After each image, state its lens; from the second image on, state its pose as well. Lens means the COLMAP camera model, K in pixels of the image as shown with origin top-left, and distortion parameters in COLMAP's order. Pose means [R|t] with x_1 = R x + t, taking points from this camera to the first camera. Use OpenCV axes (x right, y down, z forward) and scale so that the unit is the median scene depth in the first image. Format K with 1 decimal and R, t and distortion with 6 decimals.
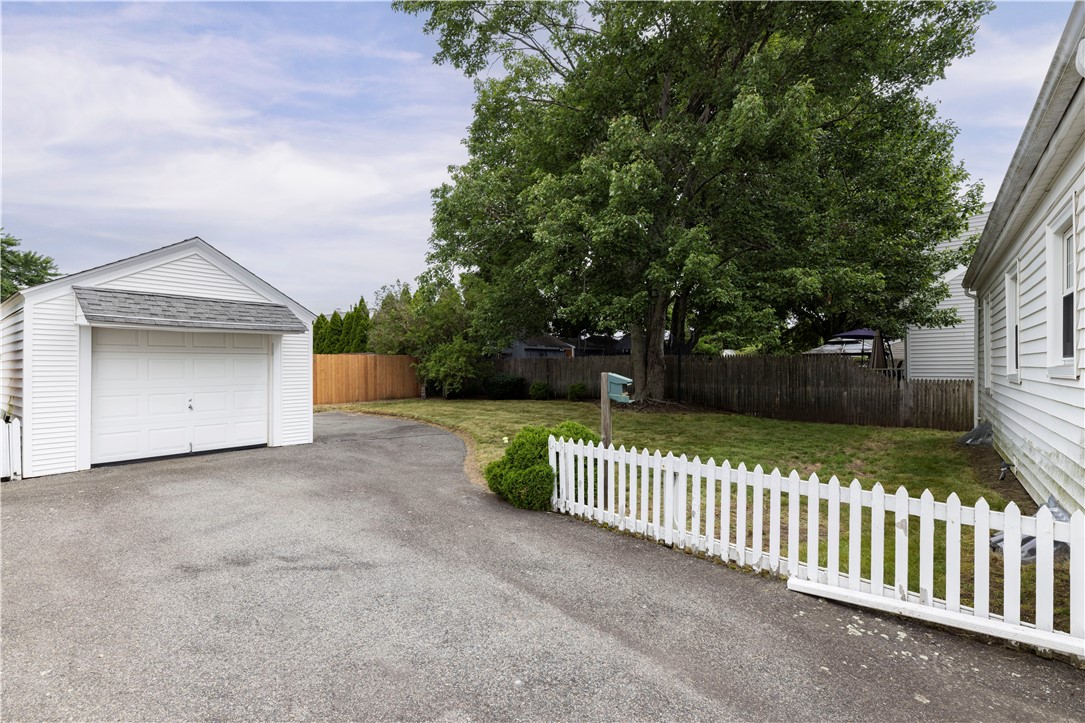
lens RADIAL K [[495.1, 0, 542.5], [0, 495.1, 361.5], [0, 0, 1]] dist [-0.002380, -0.000384]
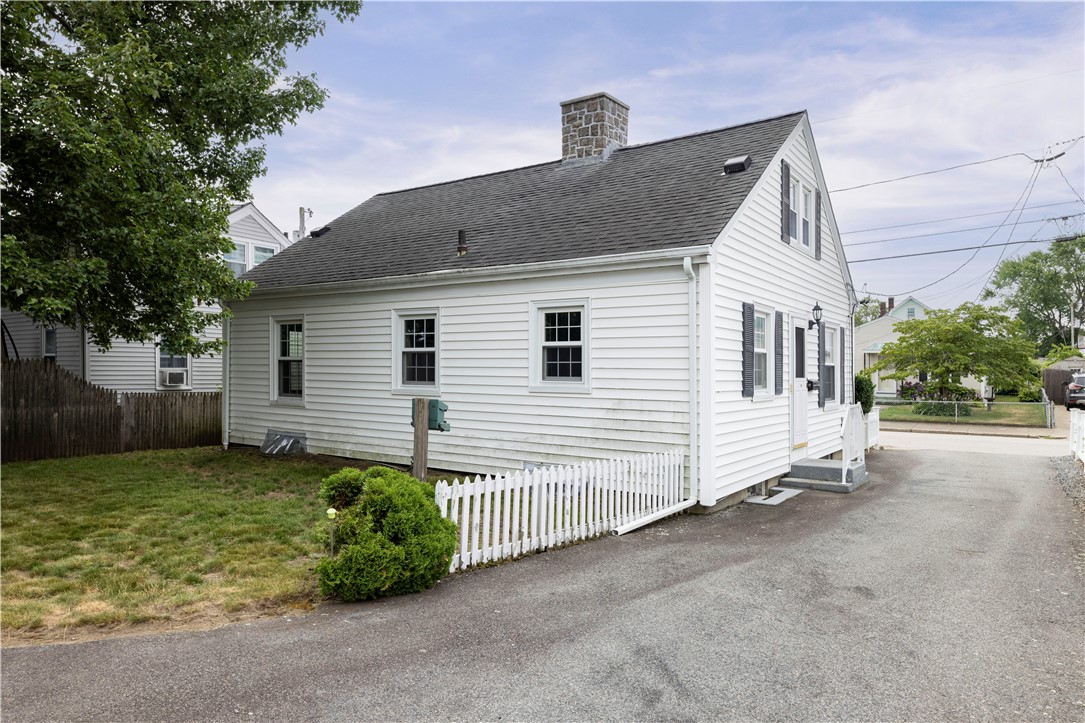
lens RADIAL K [[689.6, 0, 541.5], [0, 689.6, 375.9], [0, 0, 1]] dist [0.006884, 0.001160]
pose [[-0.056233, -0.001776, 0.998416, -1.338699], [-0.021216, 0.999775, 0.000584, -0.024230], [-0.998192, -0.021150, -0.056258, 1.135032]]
